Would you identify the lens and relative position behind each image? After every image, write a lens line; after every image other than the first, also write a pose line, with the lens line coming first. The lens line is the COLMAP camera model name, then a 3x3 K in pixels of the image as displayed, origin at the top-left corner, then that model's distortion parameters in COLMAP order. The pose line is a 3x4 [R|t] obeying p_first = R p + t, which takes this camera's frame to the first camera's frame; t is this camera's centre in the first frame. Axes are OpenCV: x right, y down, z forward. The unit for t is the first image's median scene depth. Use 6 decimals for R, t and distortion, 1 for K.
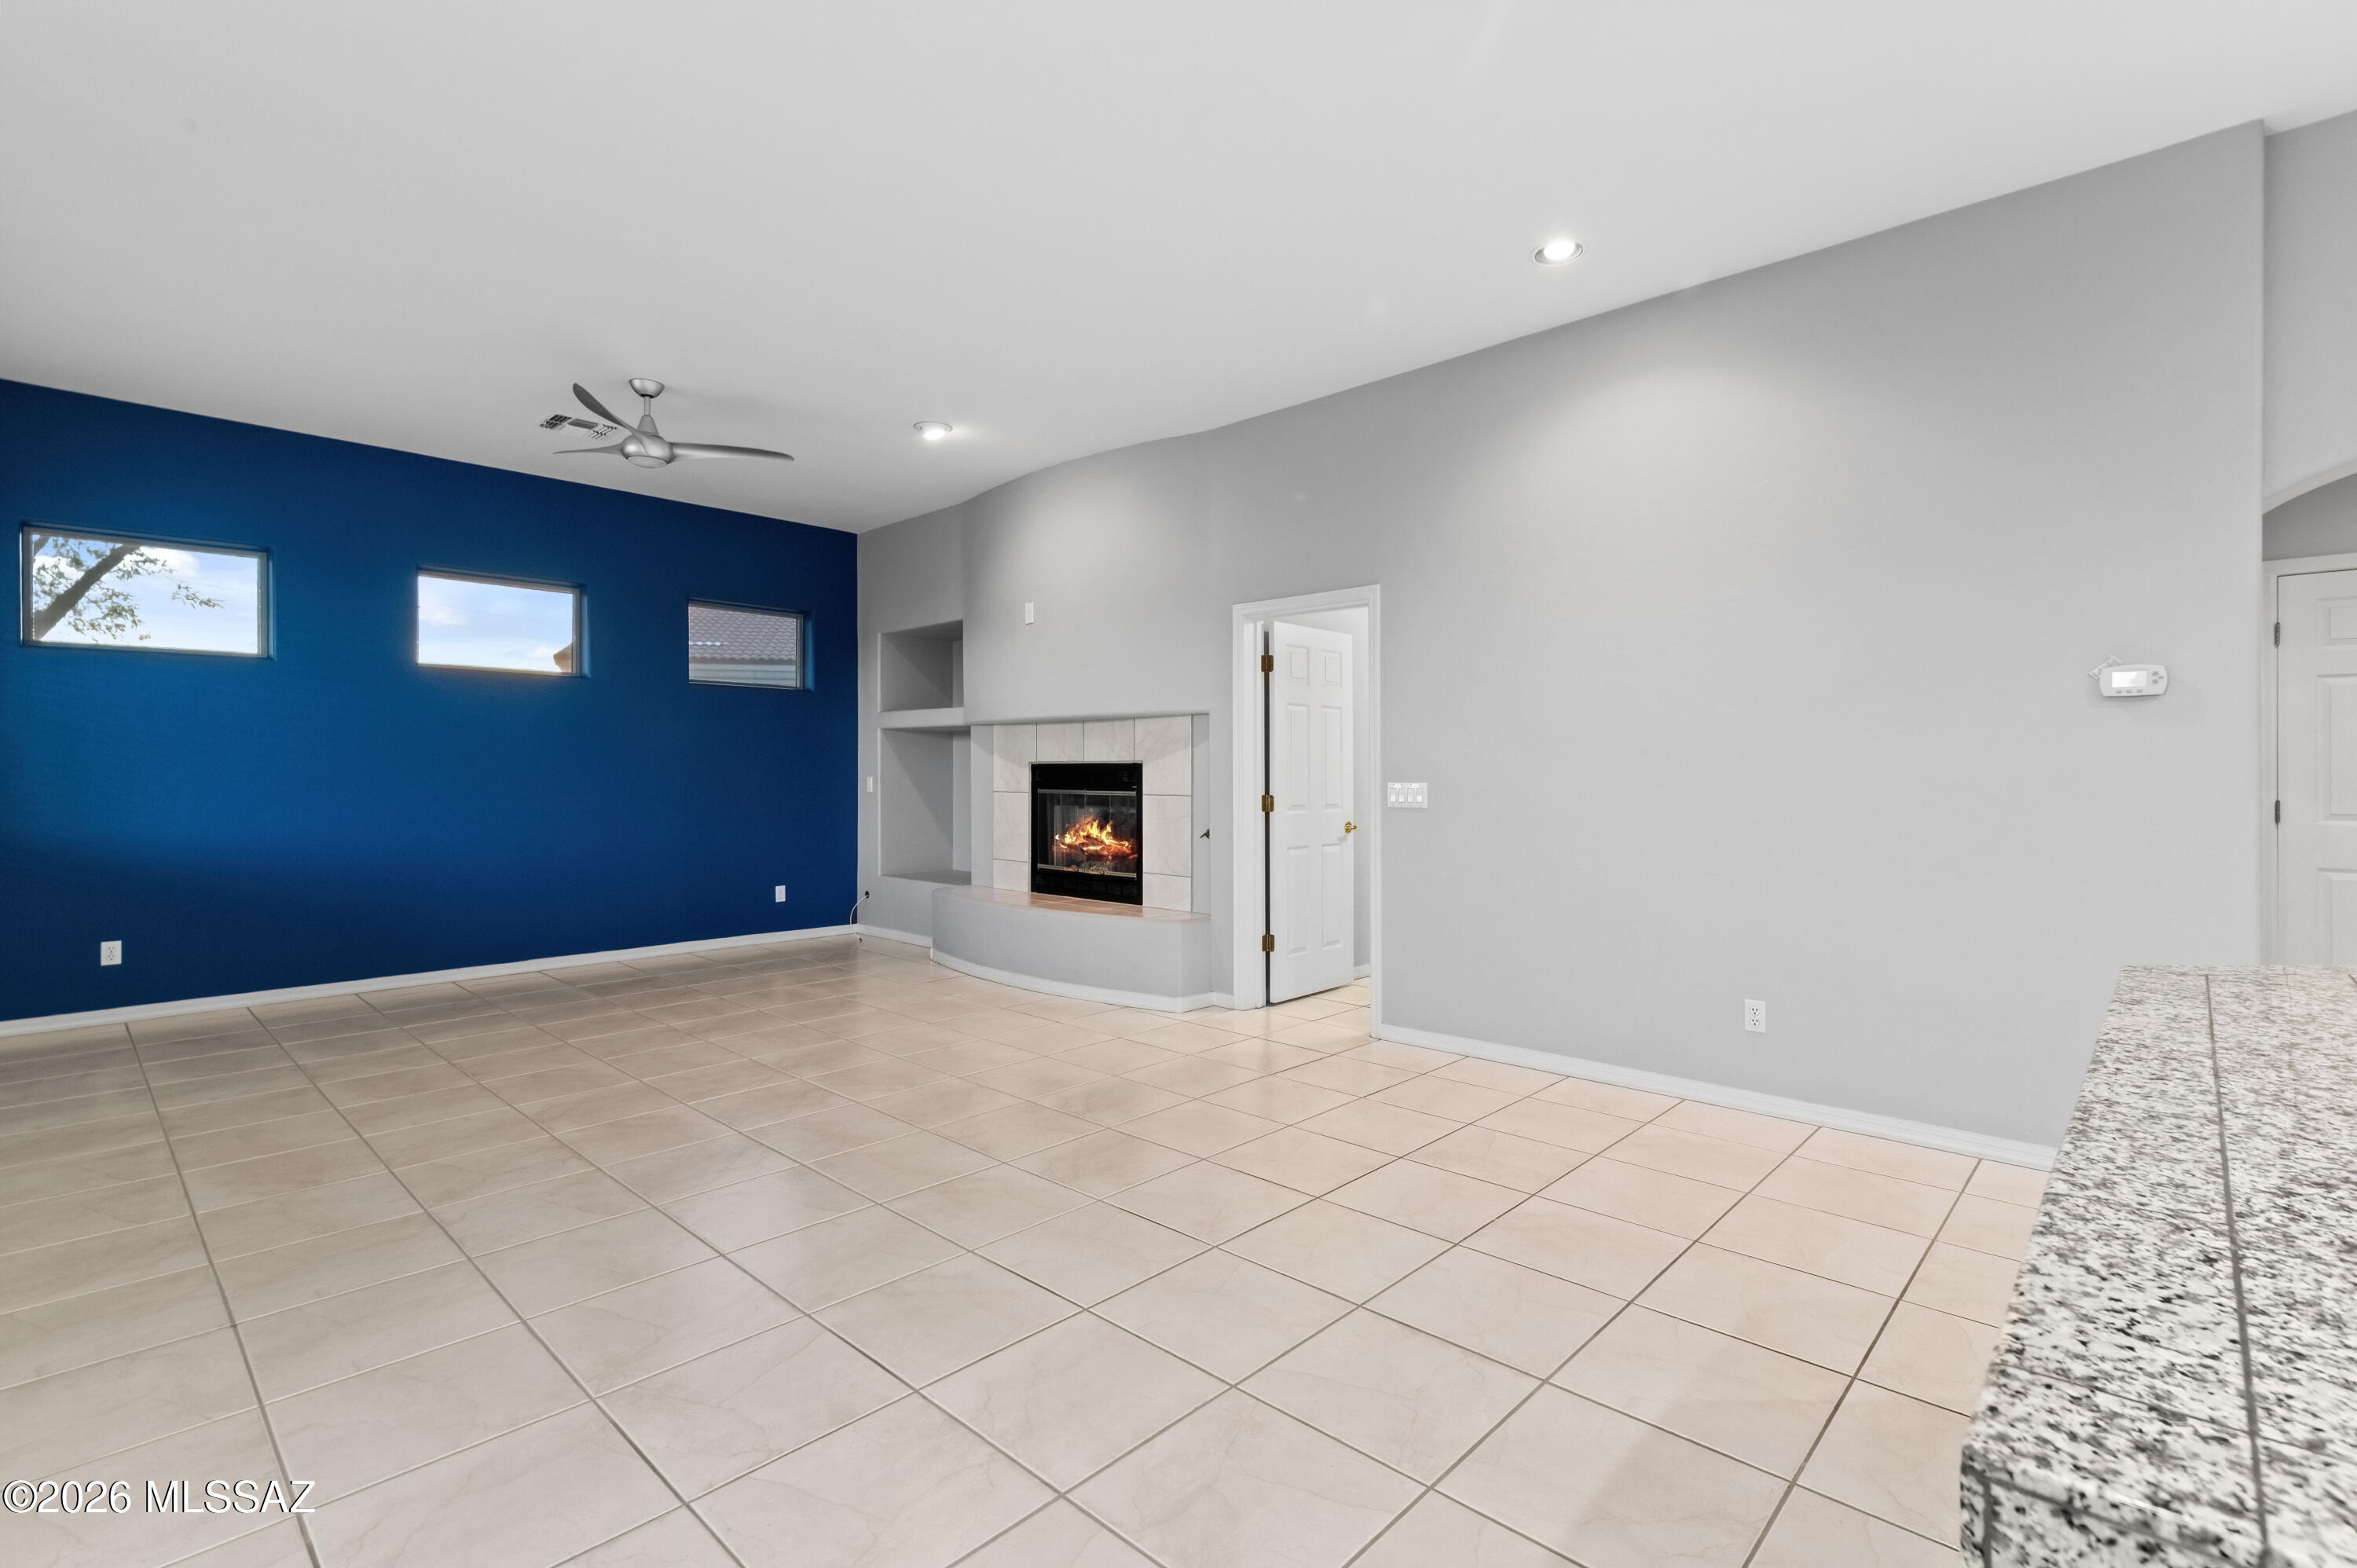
lens RADIAL K [[1064.5, 0, 1181.0], [0, 1064.5, 775.1], [0, 0, 1]] dist [0.001047, 0.000286]
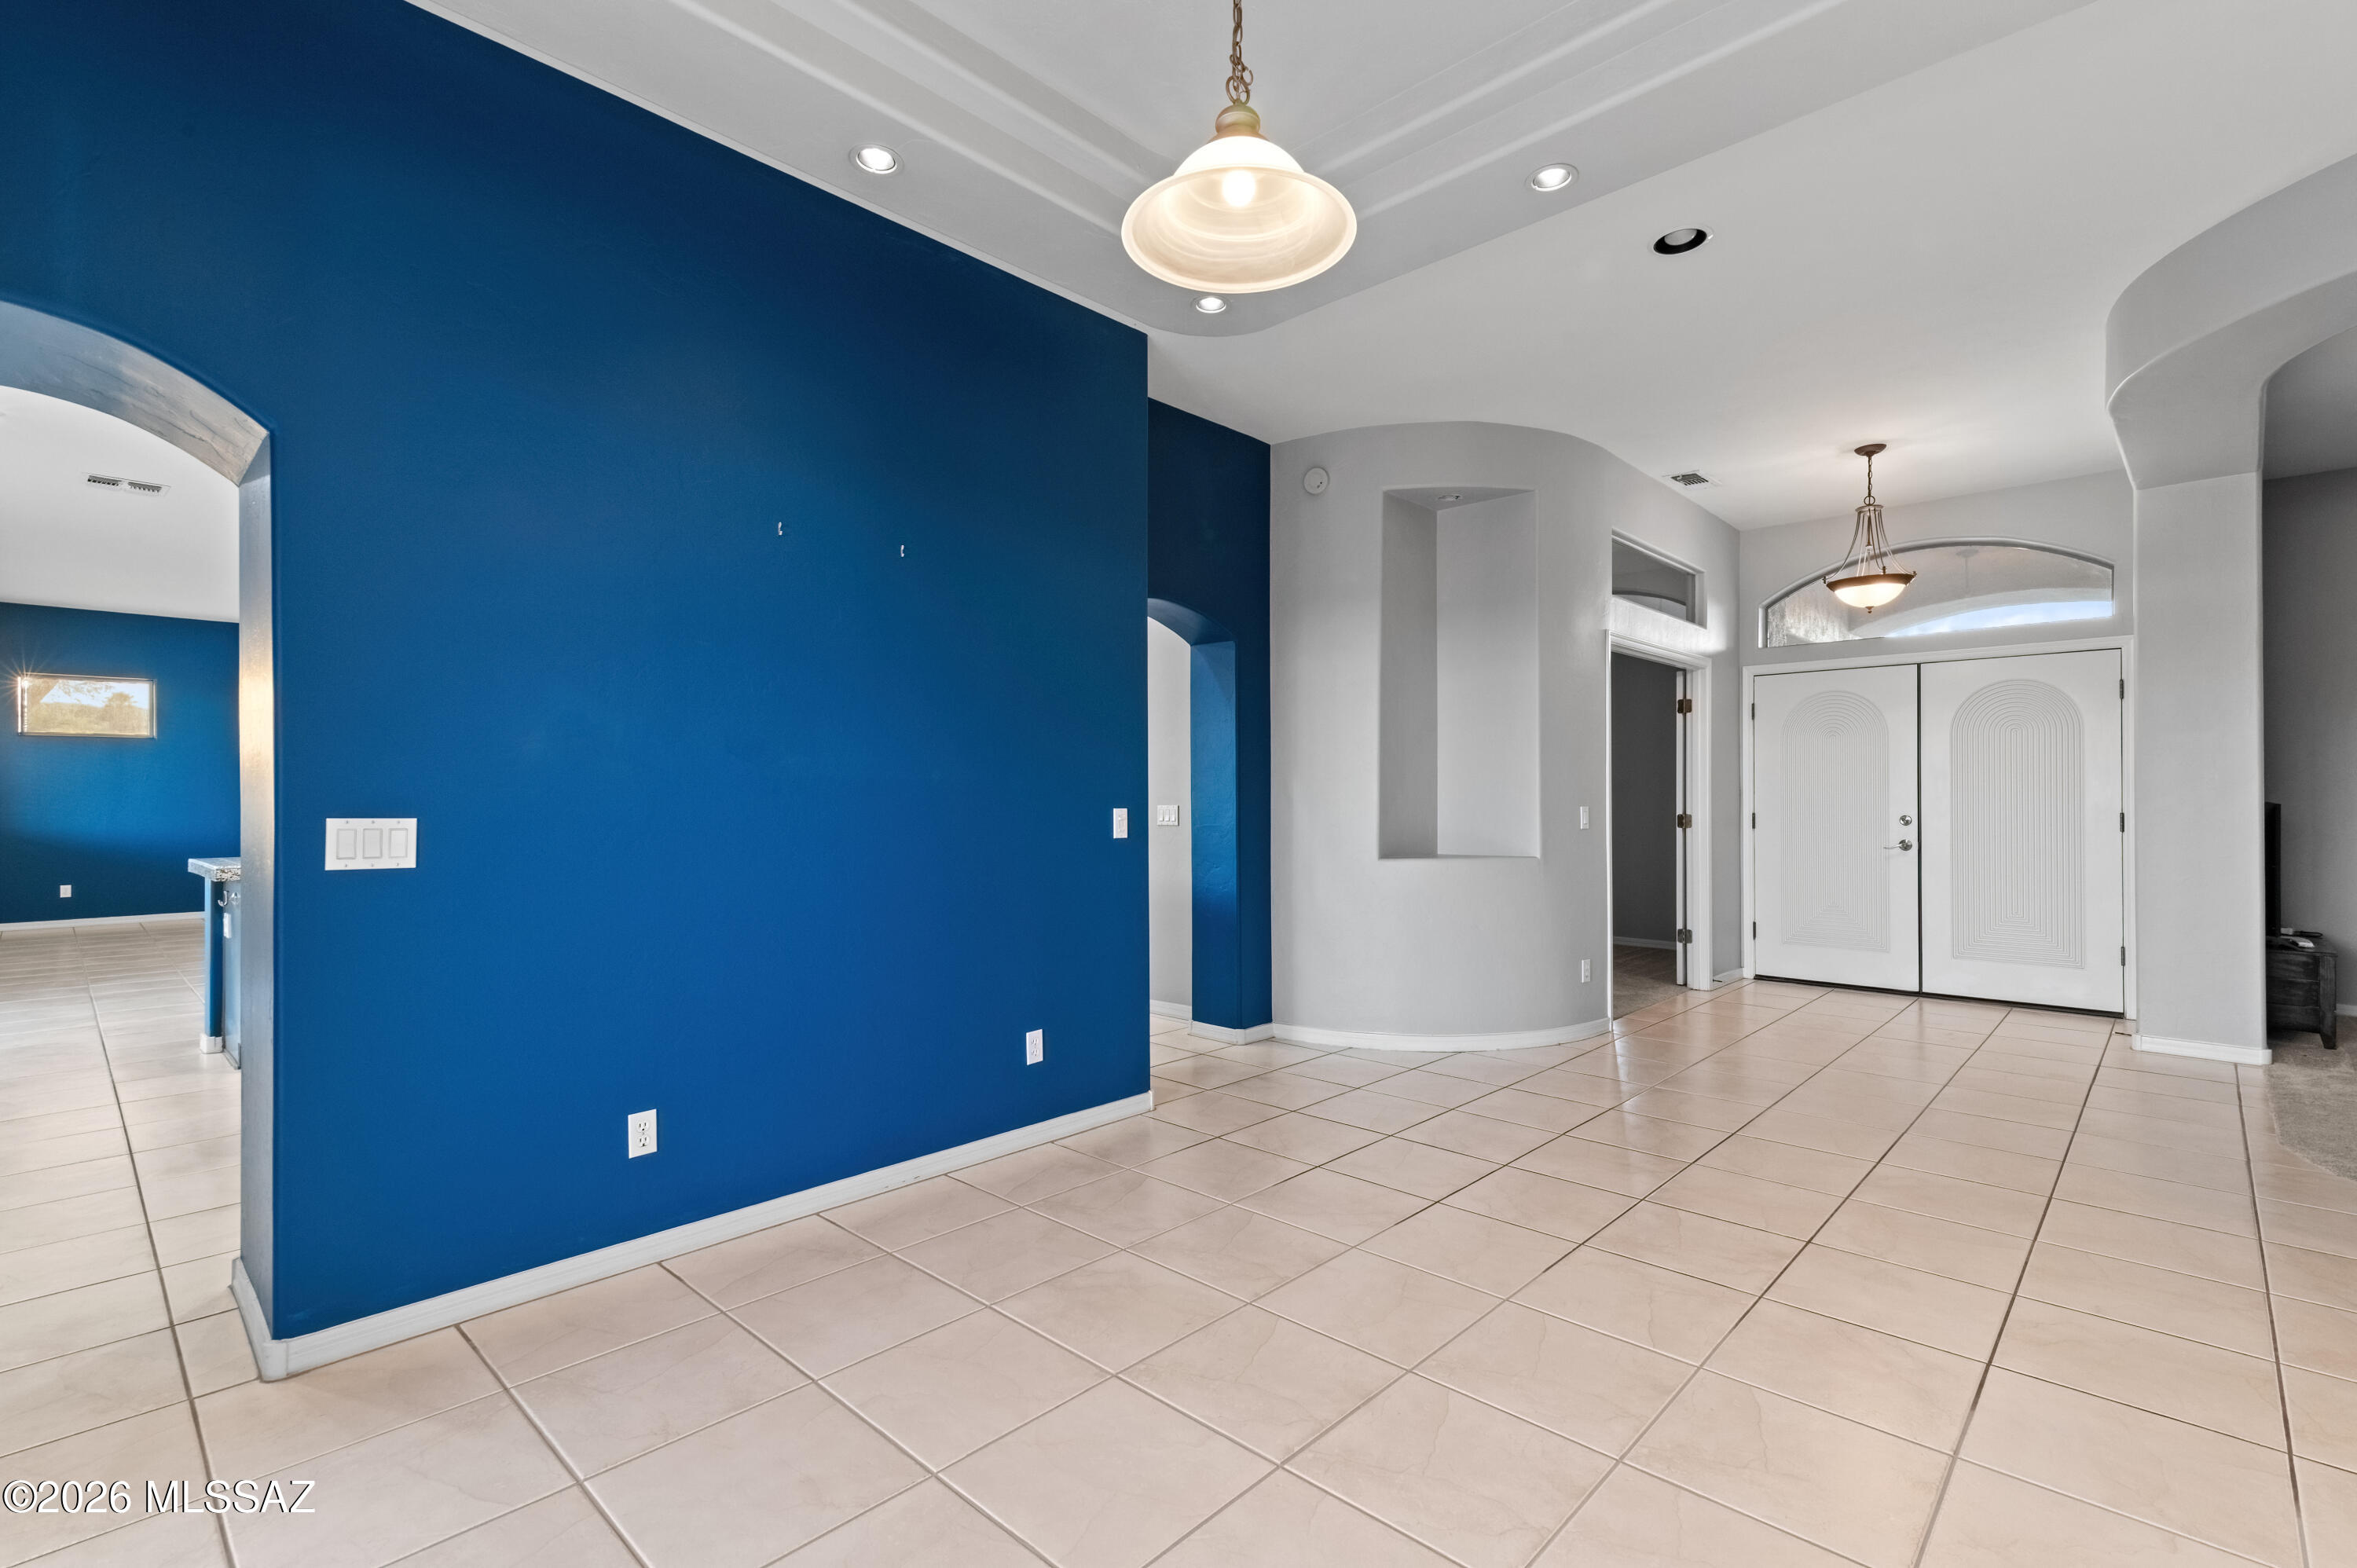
lens RADIAL K [[1113.8, 0, 1125.9], [0, 1113.8, 778.8], [0, 0, 1]] dist [-0.003145, -0.000677]
pose [[0.999249, -0.009442, -0.037592, 0.948459], [0.008872, 0.999843, -0.015325, -0.002753], [0.037731, 0.014980, 0.999176, -0.901207]]
